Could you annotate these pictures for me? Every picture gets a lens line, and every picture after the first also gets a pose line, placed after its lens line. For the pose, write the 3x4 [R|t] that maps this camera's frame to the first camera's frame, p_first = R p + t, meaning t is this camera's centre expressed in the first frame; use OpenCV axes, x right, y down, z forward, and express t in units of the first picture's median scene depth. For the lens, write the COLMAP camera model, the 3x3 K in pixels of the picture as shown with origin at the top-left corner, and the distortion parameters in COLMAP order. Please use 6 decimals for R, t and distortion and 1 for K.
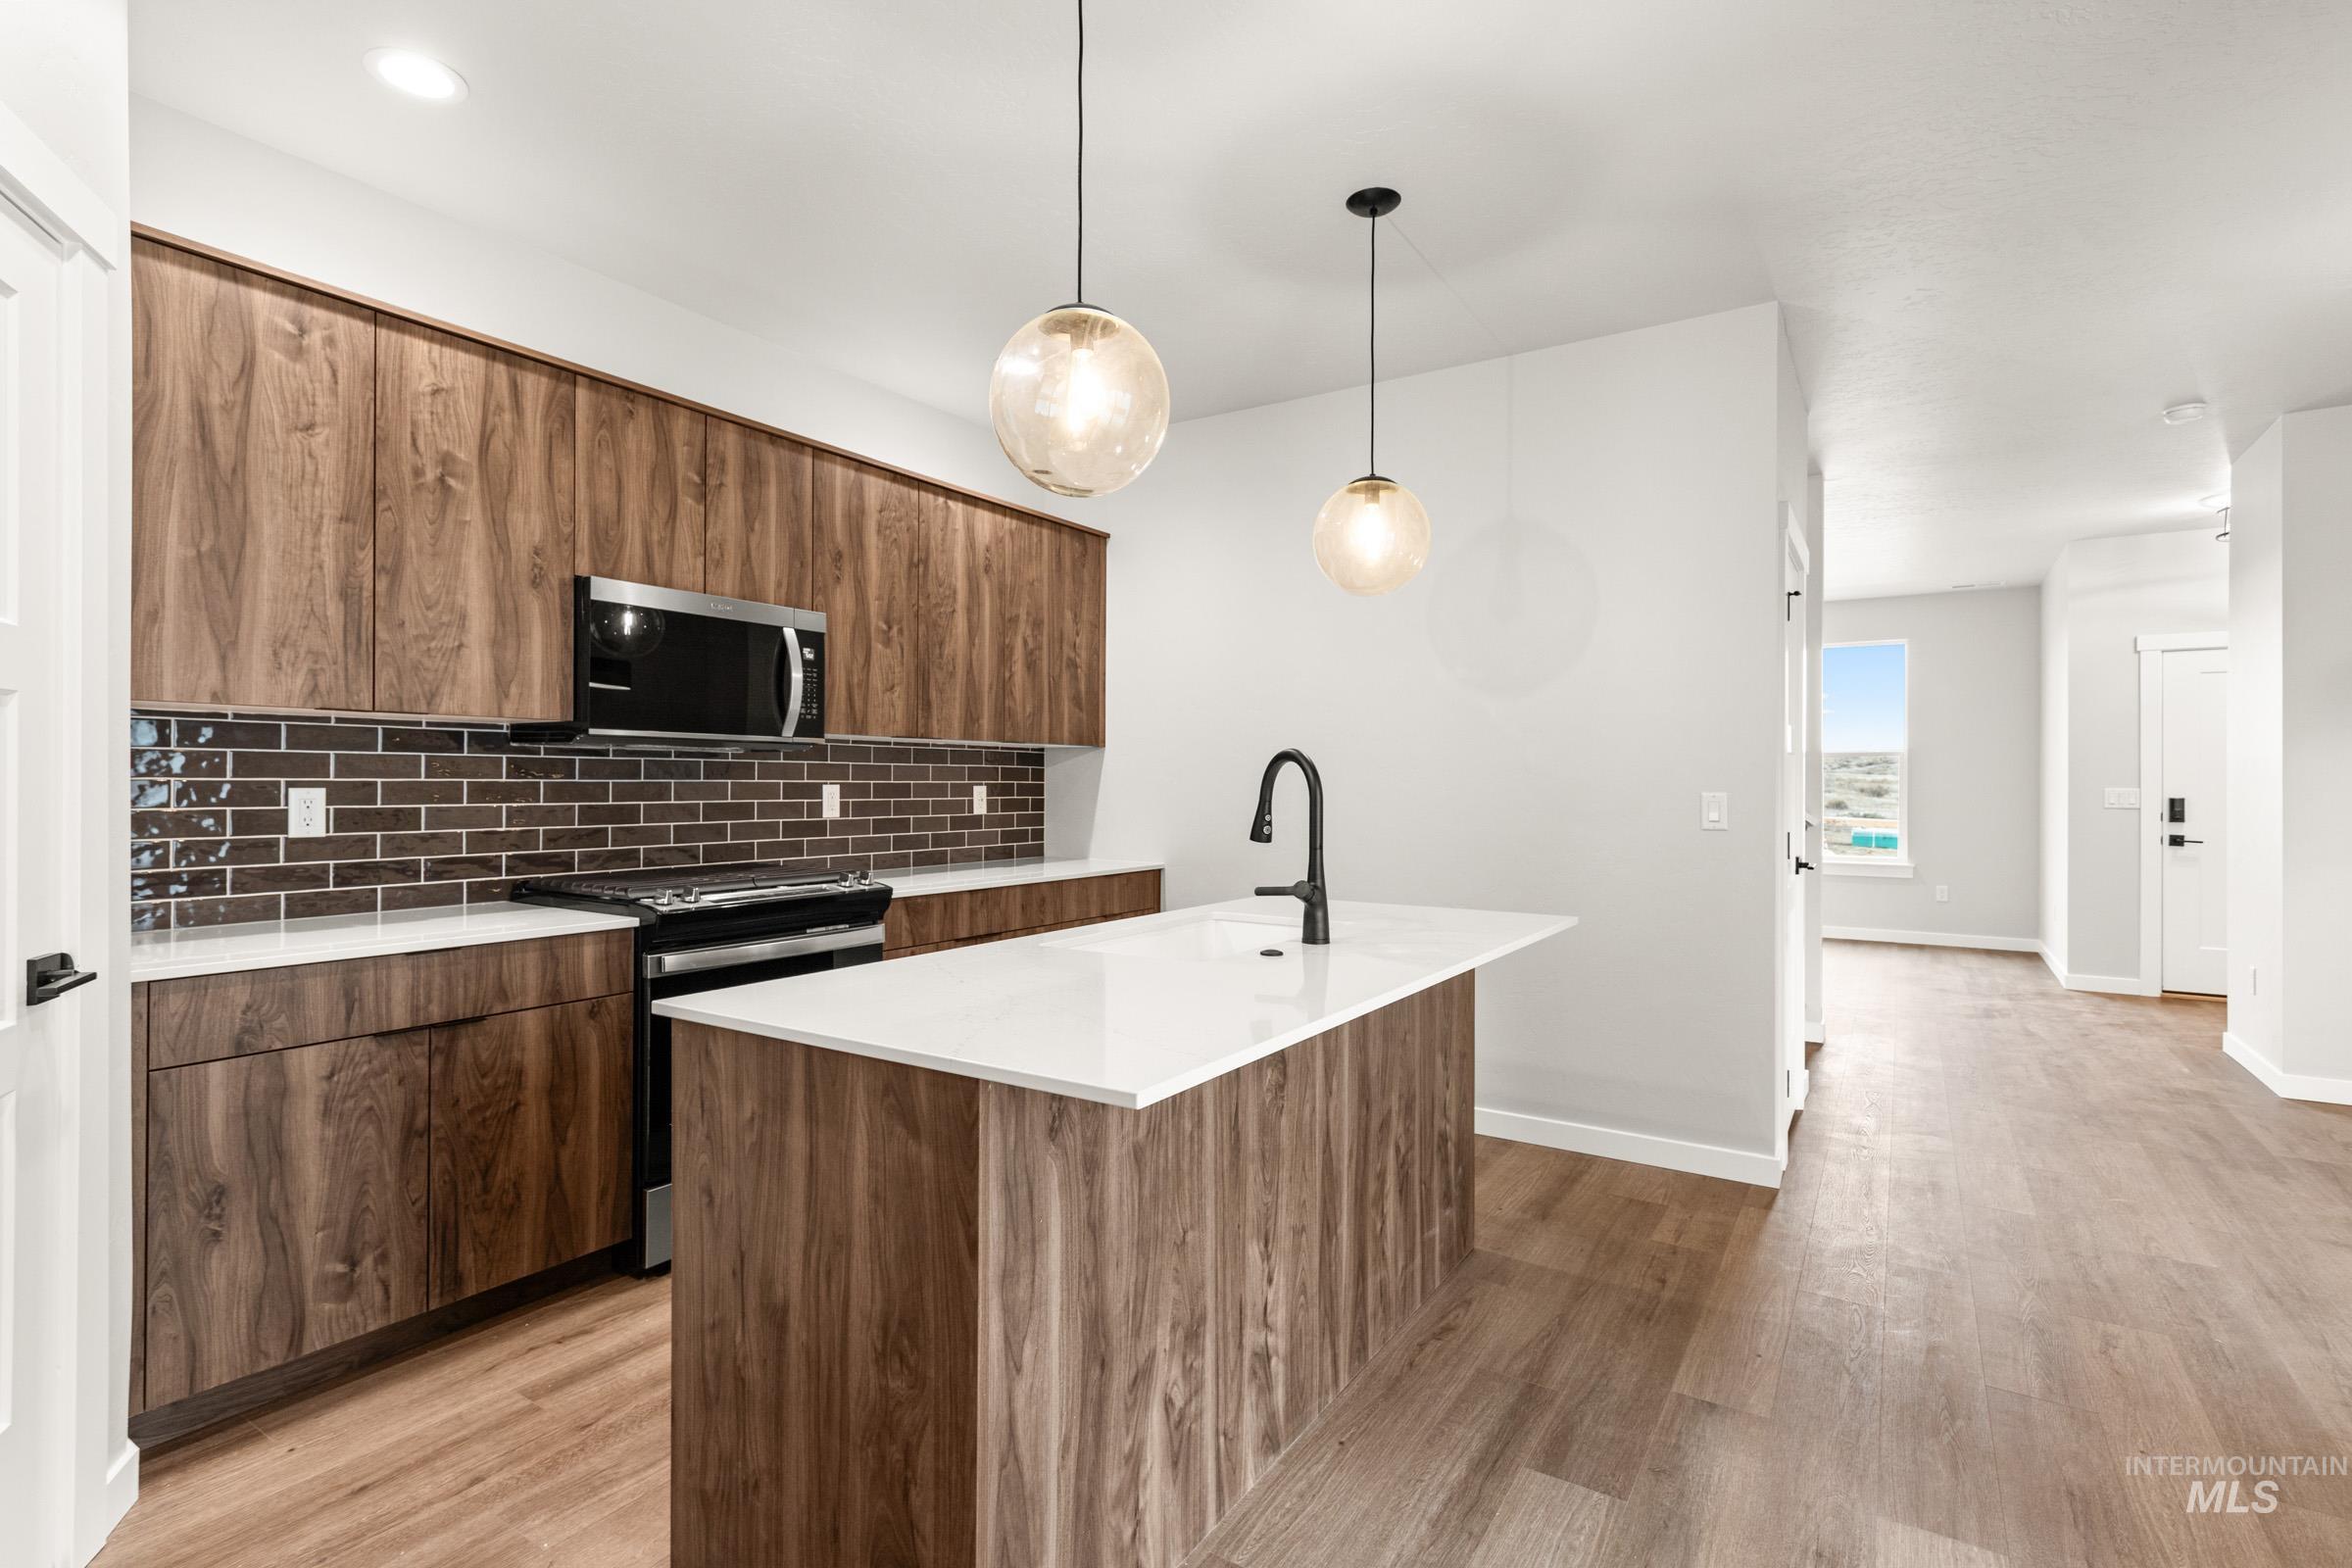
lens RADIAL K [[1105.0, 0, 1178.8], [0, 1105.0, 781.7], [0, 0, 1]] dist [0.000755, -0.000855]
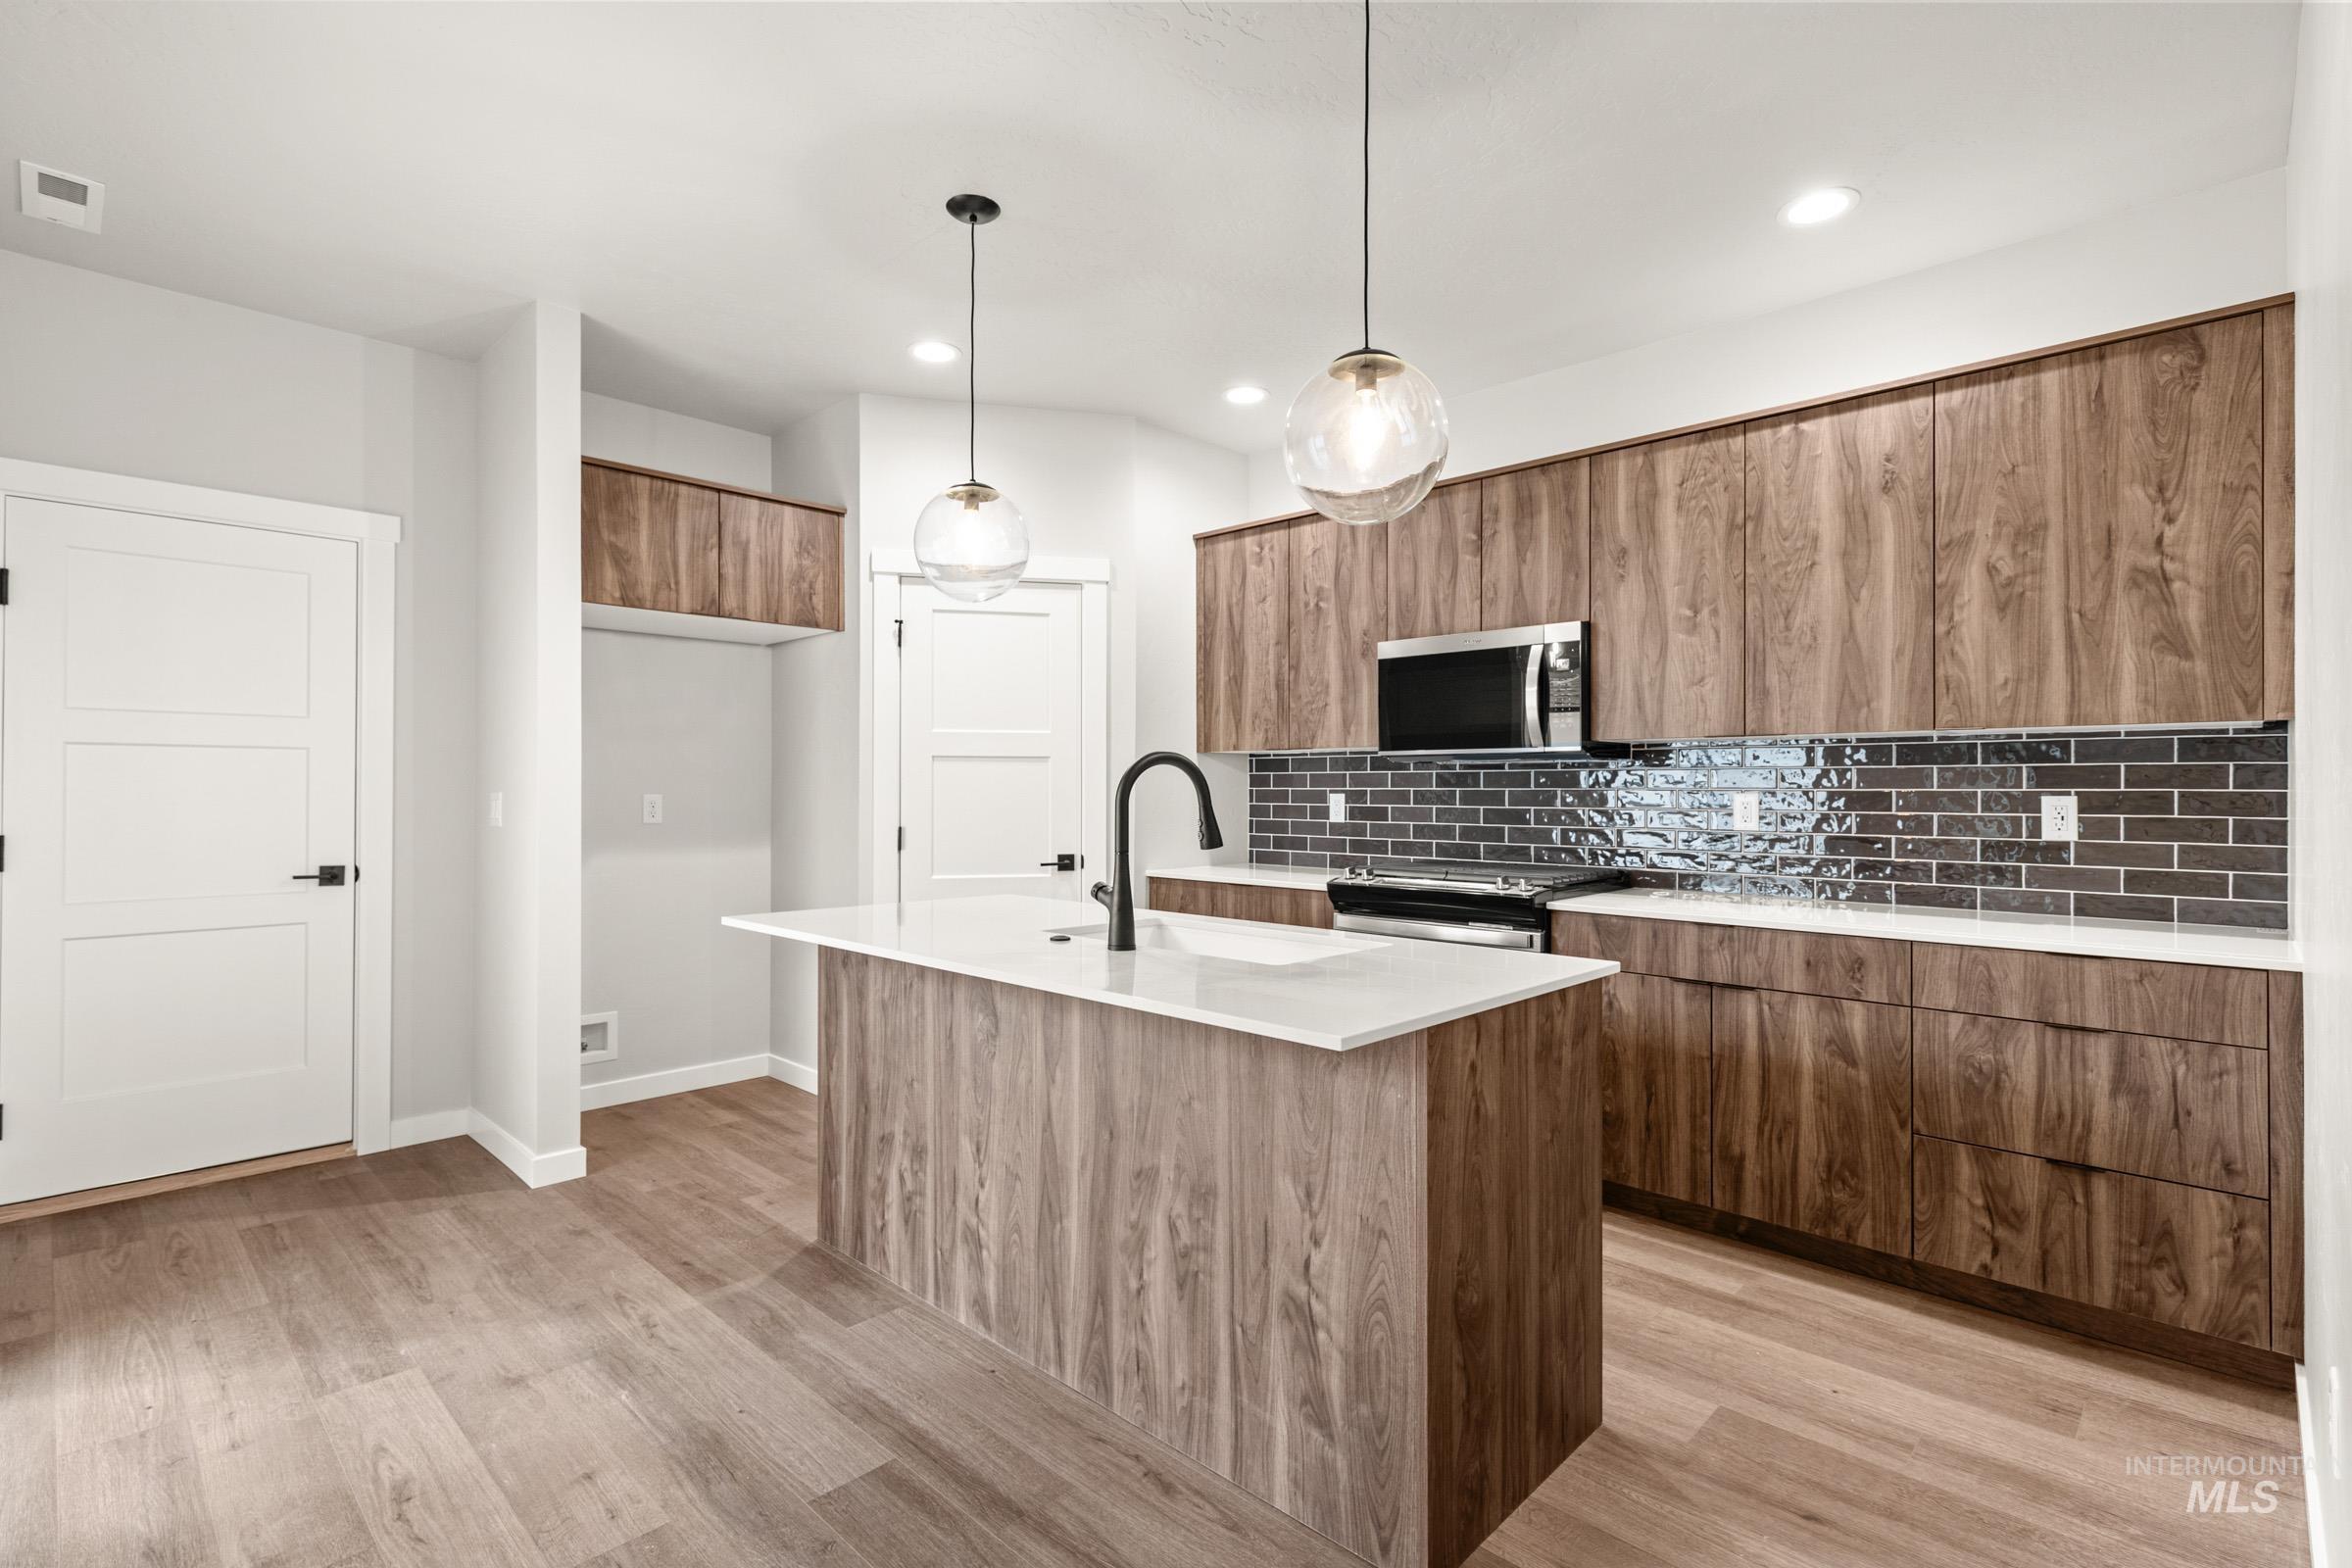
lens RADIAL K [[1105.0, 0, 1178.6], [0, 1105.0, 786.9], [0, 0, 1]] dist [0.000755, -0.000855]
pose [[-0.192533, -0.006464, -0.981269, 0.913121], [-0.002065, 0.999979, -0.006182, 0.005932], [0.981288, 0.000836, -0.192543, 1.047936]]
